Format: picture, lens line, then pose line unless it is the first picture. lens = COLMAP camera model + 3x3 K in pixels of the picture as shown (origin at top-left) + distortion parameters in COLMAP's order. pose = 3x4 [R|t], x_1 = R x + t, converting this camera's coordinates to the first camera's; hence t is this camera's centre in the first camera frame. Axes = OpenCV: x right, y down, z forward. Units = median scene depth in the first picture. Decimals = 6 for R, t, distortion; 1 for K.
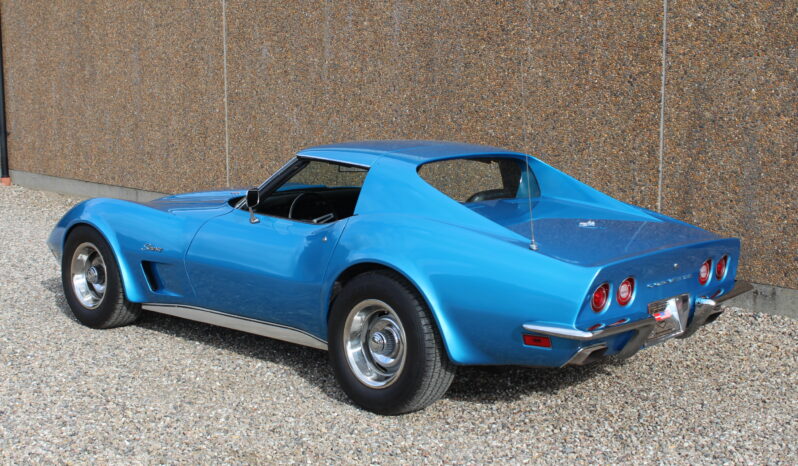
lens RADIAL K [[1220.2, 0, 398.6], [0, 1220.2, 235.4], [0, 0, 1]] dist [0.067413, 0.000000]
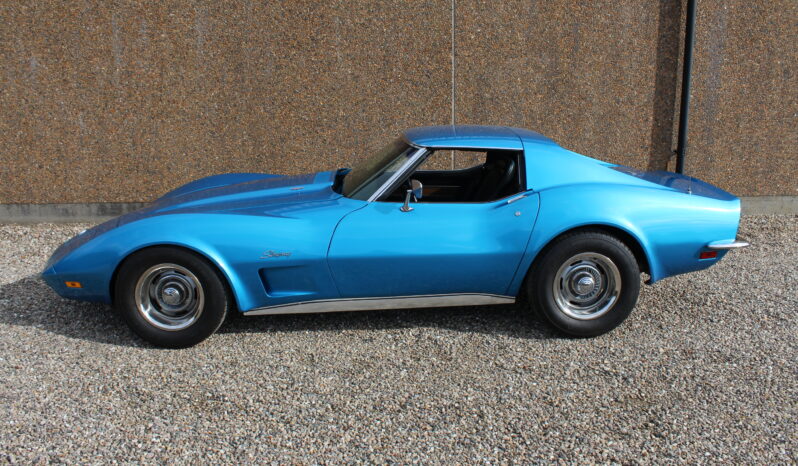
lens RADIAL K [[692.8, 0, 401.7], [0, 692.8, 233.0], [0, 0, 1]] dist [-0.116285, 0.084424]
pose [[0.680042, -0.191139, 0.707819, -0.424441], [0.119375, 0.981403, 0.150327, -0.064178], [-0.723389, -0.017733, 0.690213, 0.424671]]
